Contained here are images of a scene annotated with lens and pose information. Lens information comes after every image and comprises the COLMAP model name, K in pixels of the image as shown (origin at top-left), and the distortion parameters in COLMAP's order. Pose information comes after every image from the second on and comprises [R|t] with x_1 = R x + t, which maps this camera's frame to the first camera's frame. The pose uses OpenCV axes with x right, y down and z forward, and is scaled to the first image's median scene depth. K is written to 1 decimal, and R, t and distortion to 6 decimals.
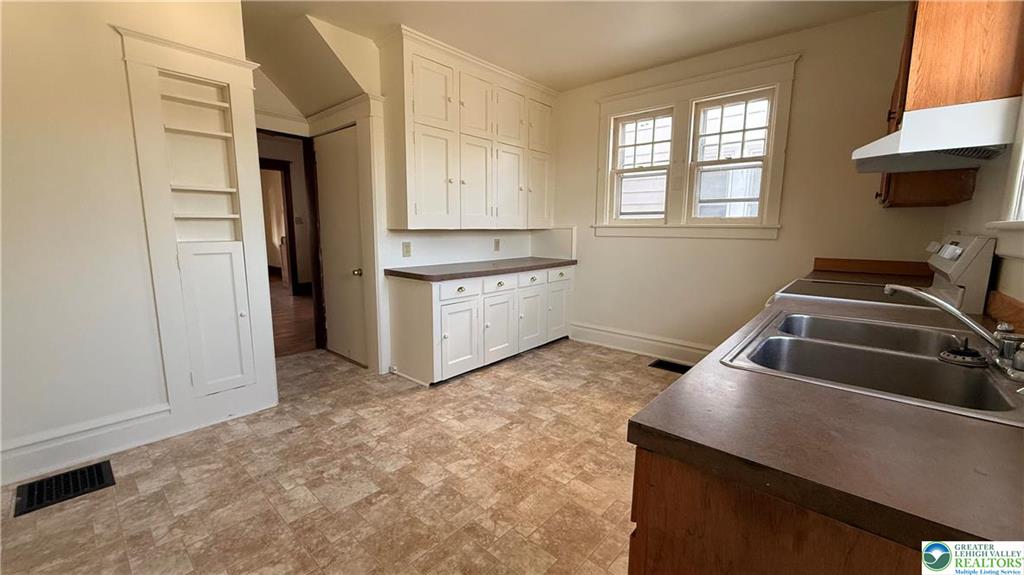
lens RADIAL K [[403.2, 0, 510.6], [0, 403.2, 279.7], [0, 0, 1]] dist [0.001644, -0.000430]
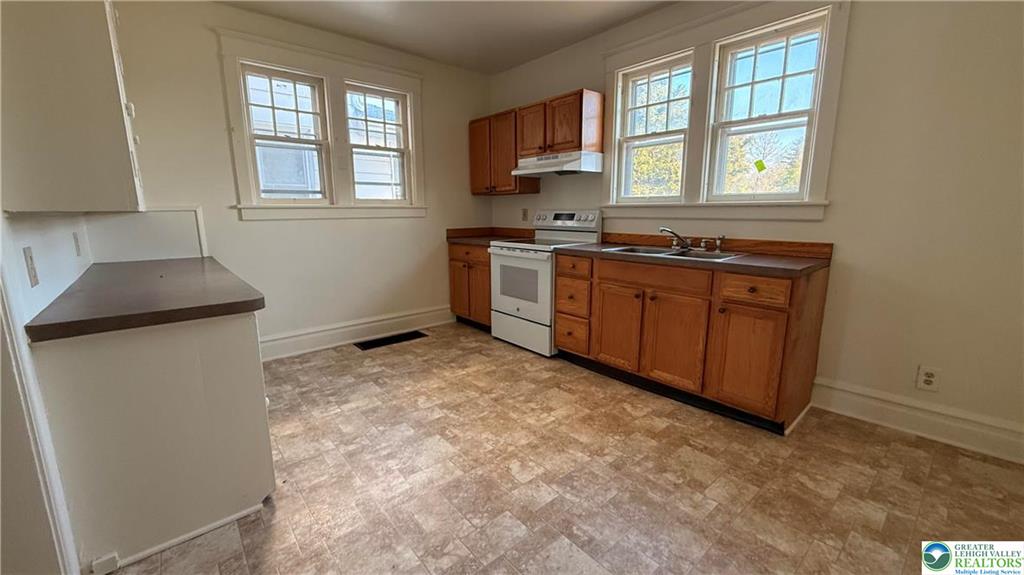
lens RADIAL K [[403.2, 0, 506.7], [0, 403.2, 282.0], [0, 0, 1]] dist [0.001644, -0.000430]
pose [[0.152336, -0.182123, 0.971404, -0.691346], [0.132527, 0.977763, 0.162532, -0.081393], [-0.979403, 0.103977, 0.173084, 0.615947]]
